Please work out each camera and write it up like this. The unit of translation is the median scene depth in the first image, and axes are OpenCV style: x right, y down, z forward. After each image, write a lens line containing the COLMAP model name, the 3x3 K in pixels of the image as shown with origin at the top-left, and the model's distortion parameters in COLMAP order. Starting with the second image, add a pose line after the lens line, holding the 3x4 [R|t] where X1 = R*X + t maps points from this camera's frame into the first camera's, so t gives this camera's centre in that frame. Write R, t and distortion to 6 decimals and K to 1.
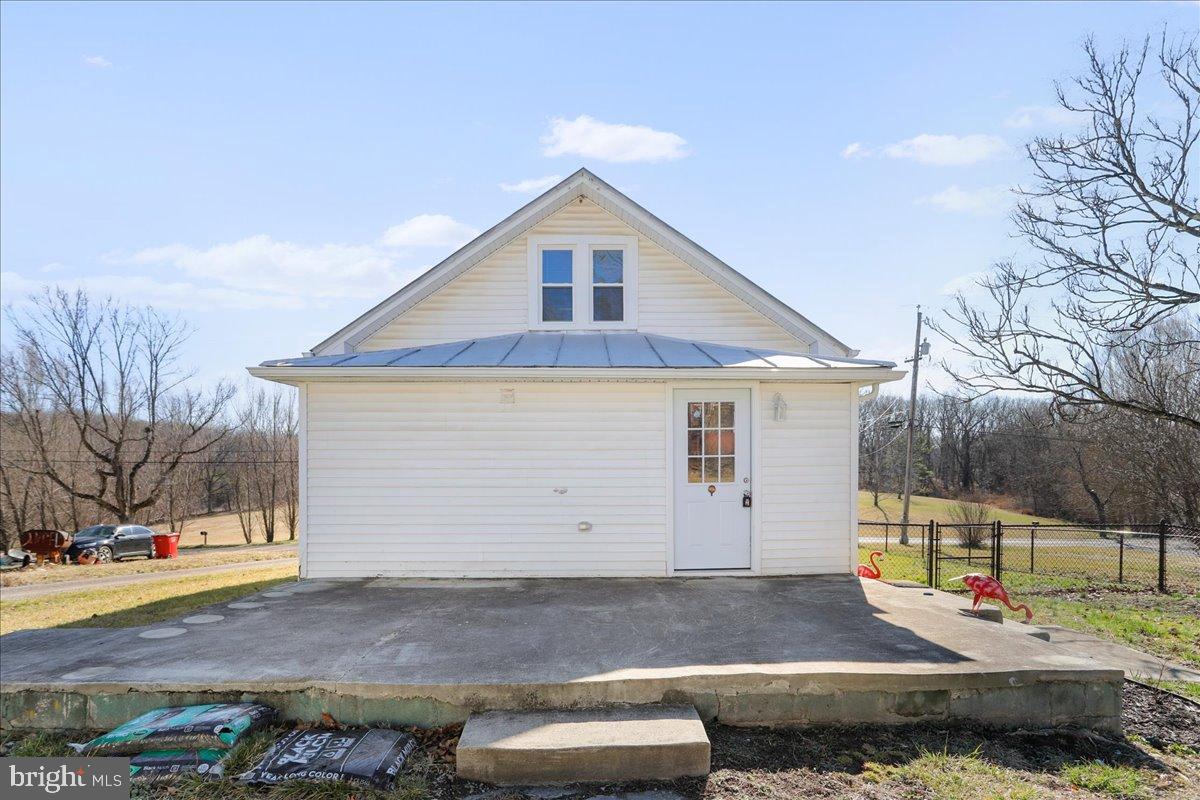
lens RADIAL K [[581.1, 0, 597.0], [0, 581.1, 396.7], [0, 0, 1]] dist [-0.043525, 0.025235]
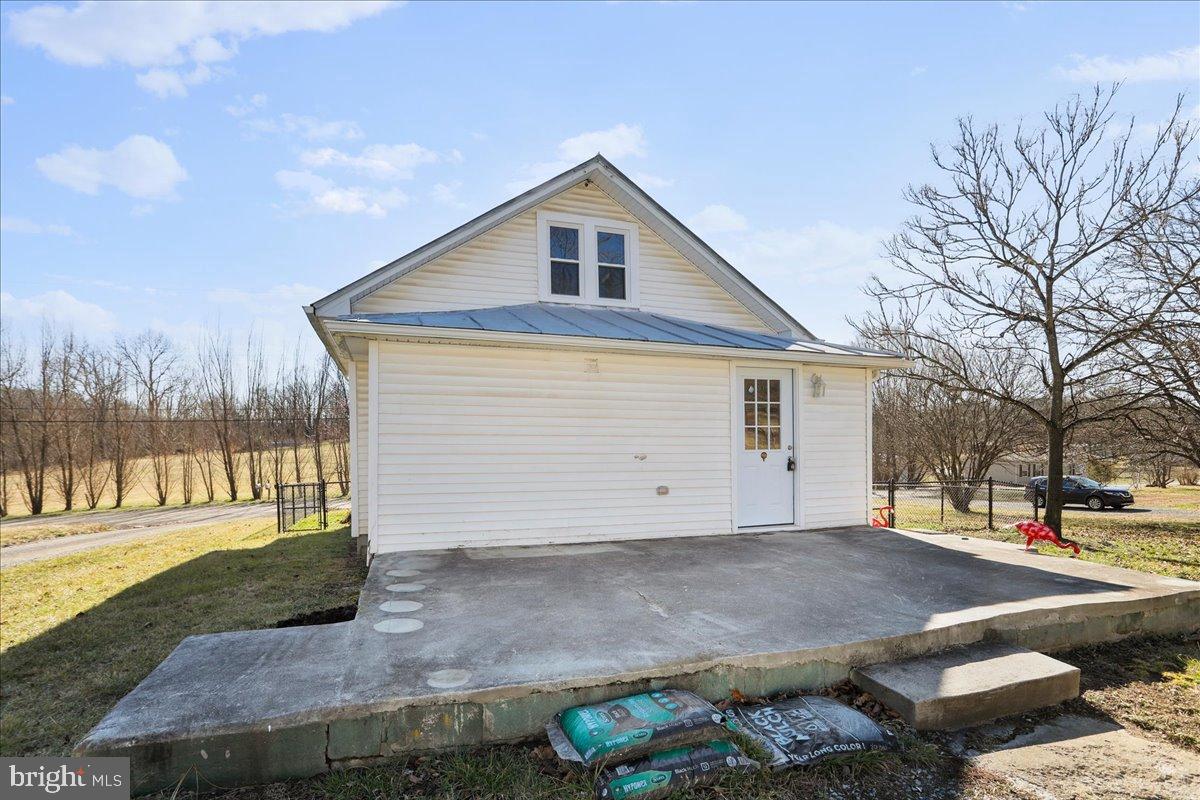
lens RADIAL K [[534.9, 0, 600.2], [0, 534.9, 354.5], [0, 0, 1]] dist [-0.027473, 0.013917]
pose [[0.957392, 0.052375, 0.284003, -0.417028], [-0.046063, 0.998521, -0.028865, 0.005535], [-0.285094, 0.014553, 0.958389, 0.075905]]
